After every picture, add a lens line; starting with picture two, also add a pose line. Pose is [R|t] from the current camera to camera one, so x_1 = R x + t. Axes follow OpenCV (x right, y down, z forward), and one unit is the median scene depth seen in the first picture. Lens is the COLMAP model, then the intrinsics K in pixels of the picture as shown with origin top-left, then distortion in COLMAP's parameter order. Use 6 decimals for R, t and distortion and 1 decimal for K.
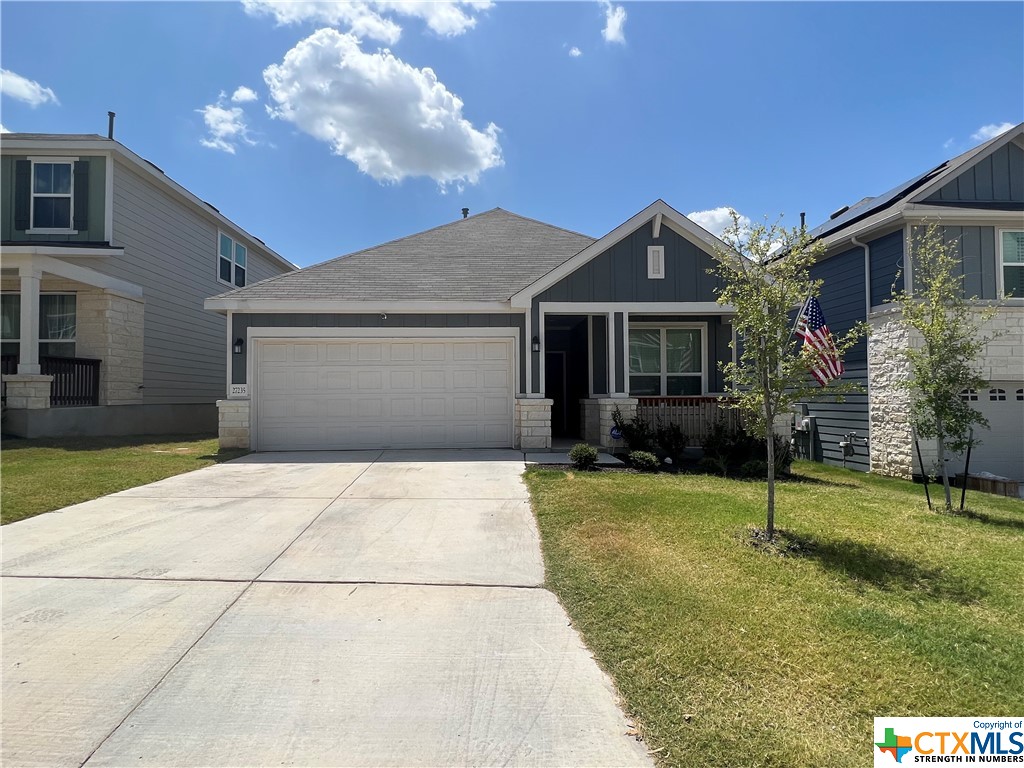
lens RADIAL K [[546.6, 0, 512.0], [0, 546.6, 384.0], [0, 0, 1]] dist [0.001758, 0.000564]
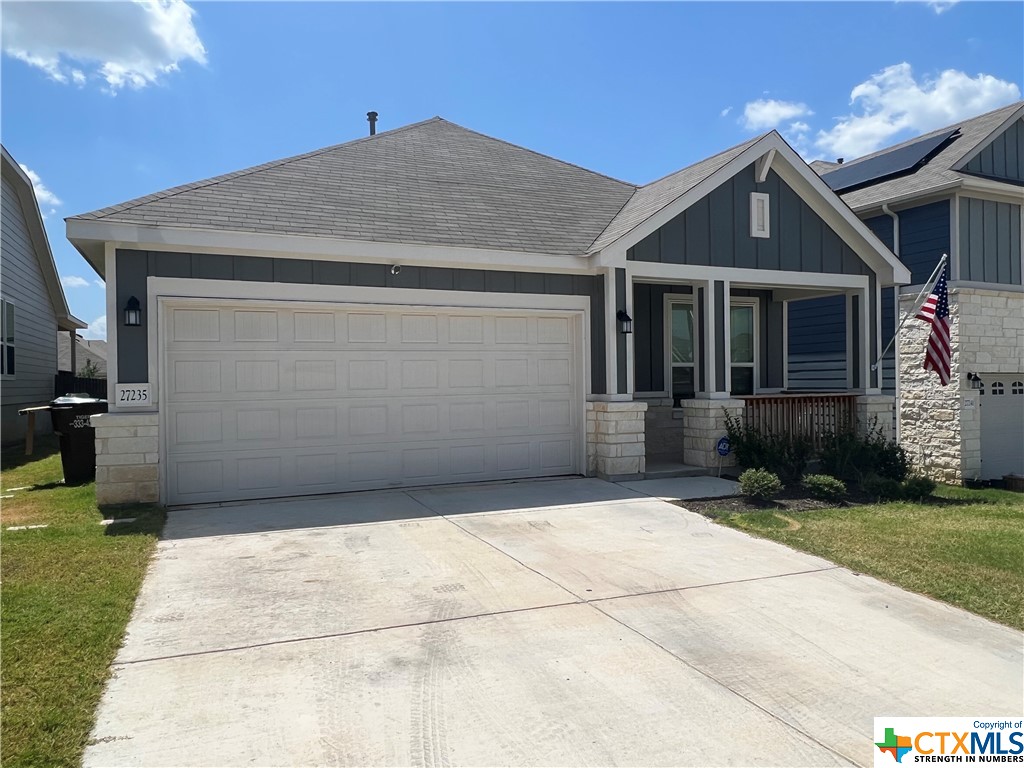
lens RADIAL K [[693.6, 0, 508.9], [0, 693.6, 386.4], [0, 0, 1]] dist [0.002129, 0.000101]
pose [[0.935281, -0.007971, 0.353816, -0.391393], [-0.001872, 0.999621, 0.027471, -0.015868], [-0.353900, -0.026355, 0.934912, 0.234909]]
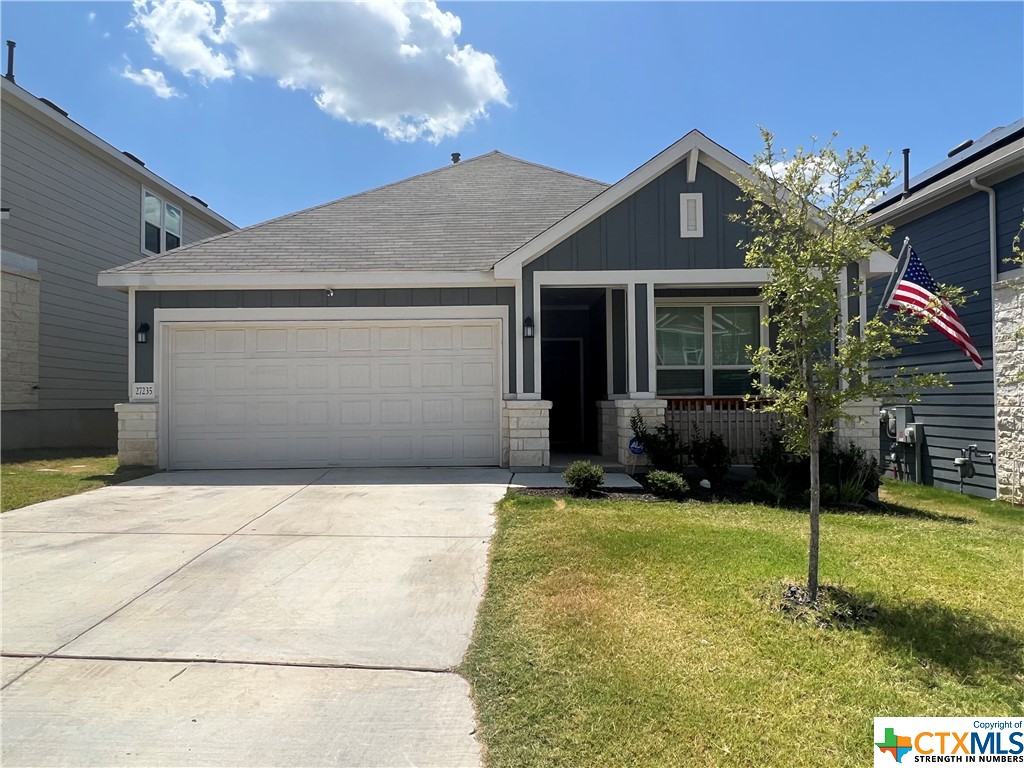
lens RADIAL K [[693.6, 0, 508.9], [0, 693.6, 386.4], [0, 0, 1]] dist [0.002129, 0.000101]
pose [[0.998658, -0.004406, -0.051598, 0.064064], [0.004655, 0.999978, 0.004710, 0.003173], [0.051576, -0.004944, 0.998657, 0.049217]]
